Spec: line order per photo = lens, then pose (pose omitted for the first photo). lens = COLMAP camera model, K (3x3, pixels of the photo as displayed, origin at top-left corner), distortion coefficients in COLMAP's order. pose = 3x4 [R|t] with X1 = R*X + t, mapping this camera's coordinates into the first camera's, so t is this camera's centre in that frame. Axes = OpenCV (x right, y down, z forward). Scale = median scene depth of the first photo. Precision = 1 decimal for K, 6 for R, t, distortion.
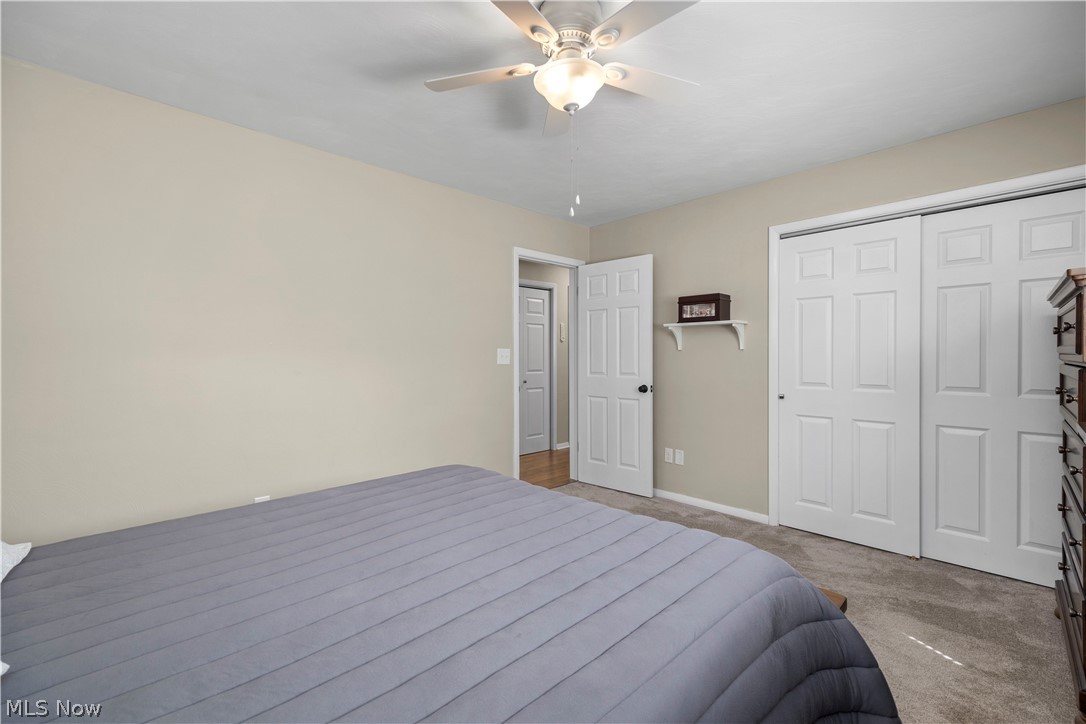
lens RADIAL K [[447.3, 0, 543.0], [0, 447.3, 362.0], [0, 0, 1]] dist [-0.000391, -0.000088]
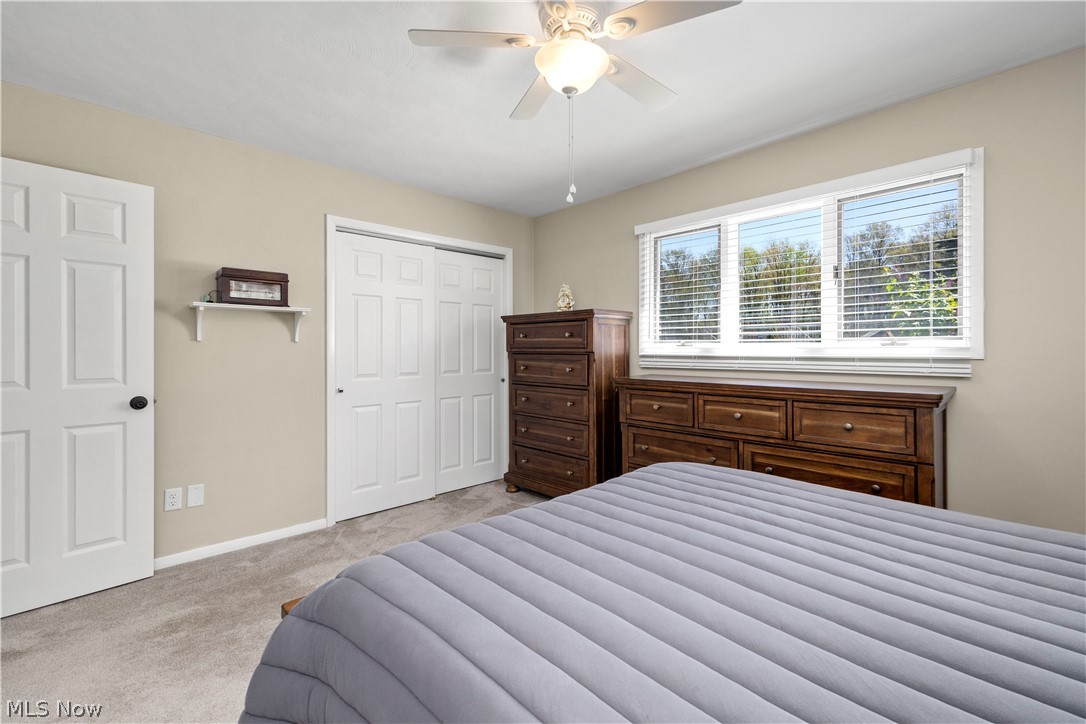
lens RADIAL K [[462.9, 0, 542.2], [0, 462.9, 351.6], [0, 0, 1]] dist [0.002765, -0.000184]
pose [[0.023711, -0.000333, 0.999719, -0.450968], [0.014270, 0.999898, -0.000006, -0.002215], [-0.999617, 0.014266, 0.023713, 0.498412]]
